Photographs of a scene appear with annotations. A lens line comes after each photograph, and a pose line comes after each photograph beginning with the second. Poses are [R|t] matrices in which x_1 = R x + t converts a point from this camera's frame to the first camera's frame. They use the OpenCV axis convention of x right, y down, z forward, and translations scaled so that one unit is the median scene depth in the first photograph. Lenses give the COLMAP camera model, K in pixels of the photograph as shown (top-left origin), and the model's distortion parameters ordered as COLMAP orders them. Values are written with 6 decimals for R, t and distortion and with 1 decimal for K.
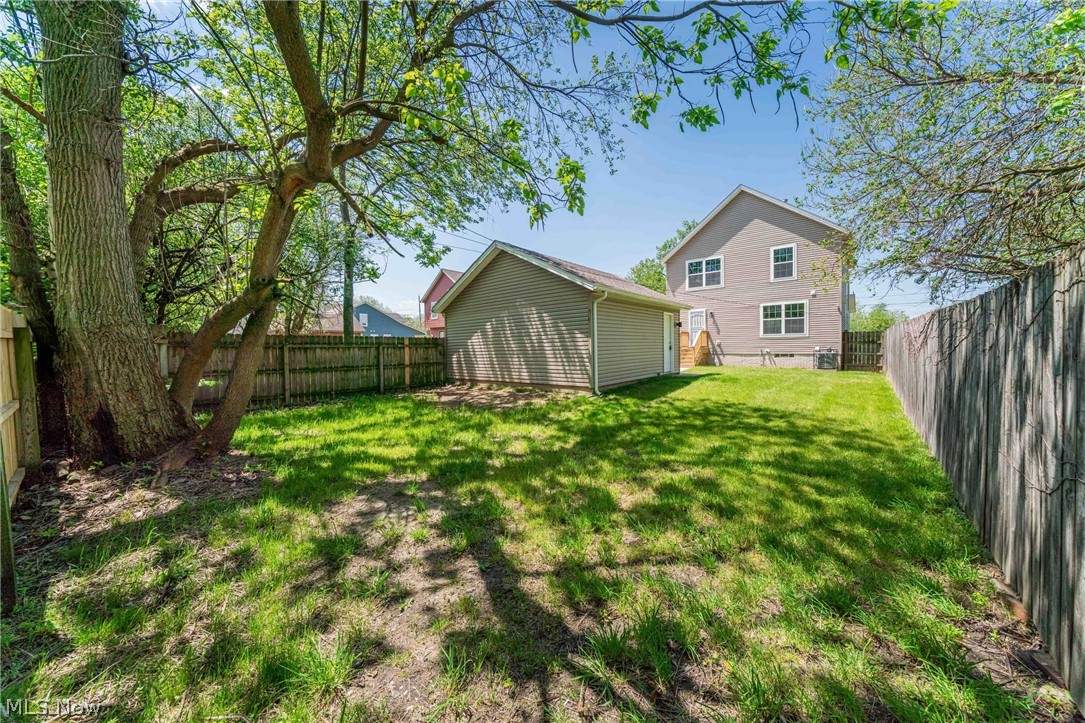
lens RADIAL K [[379.2, 0, 543.6], [0, 379.2, 355.1], [0, 0, 1]] dist [0.000014, 0.000001]
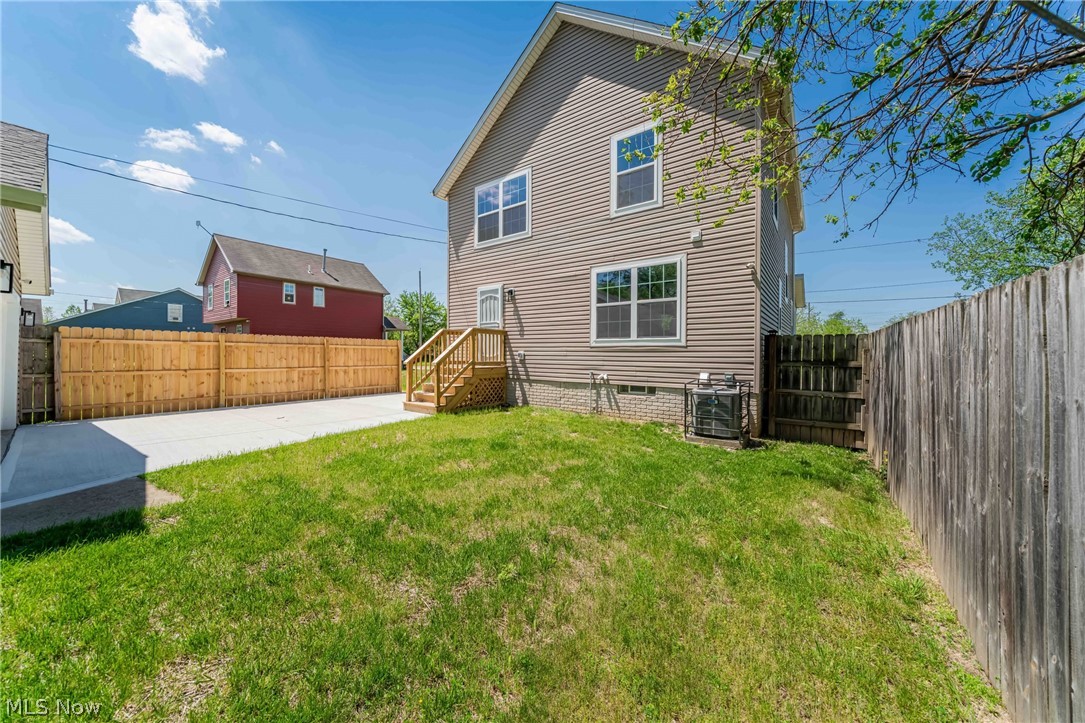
lens RADIAL K [[379.2, 0, 538.3], [0, 379.2, 354.3], [0, 0, 1]] dist [0.000014, 0.000001]
pose [[0.997716, 0.022198, 0.063801, 0.497840], [-0.020848, 0.999546, -0.021750, -0.026919], [-0.064254, 0.020370, 0.997726, 0.586814]]
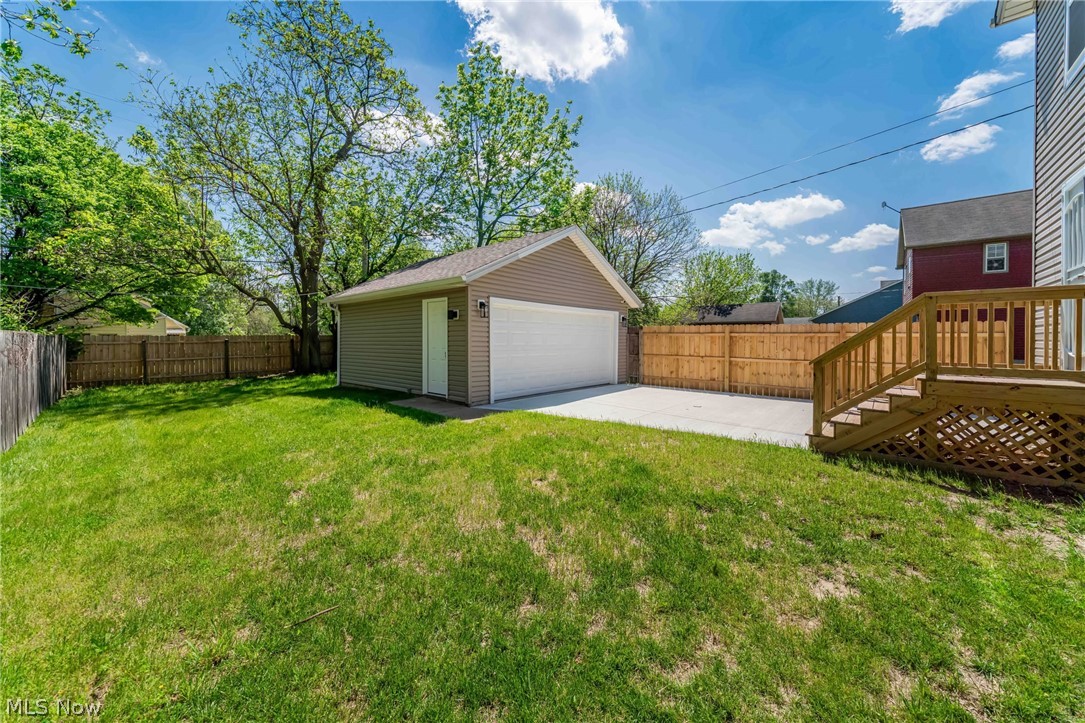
lens RADIAL K [[379.2, 0, 530.7], [0, 379.2, 343.6], [0, 0, 1]] dist [0.000014, 0.000001]
pose [[-0.029441, 0.029012, -0.999145, 0.691111], [-0.024571, 0.999256, 0.029739, -0.040380], [0.999264, 0.025426, -0.028706, 0.869269]]
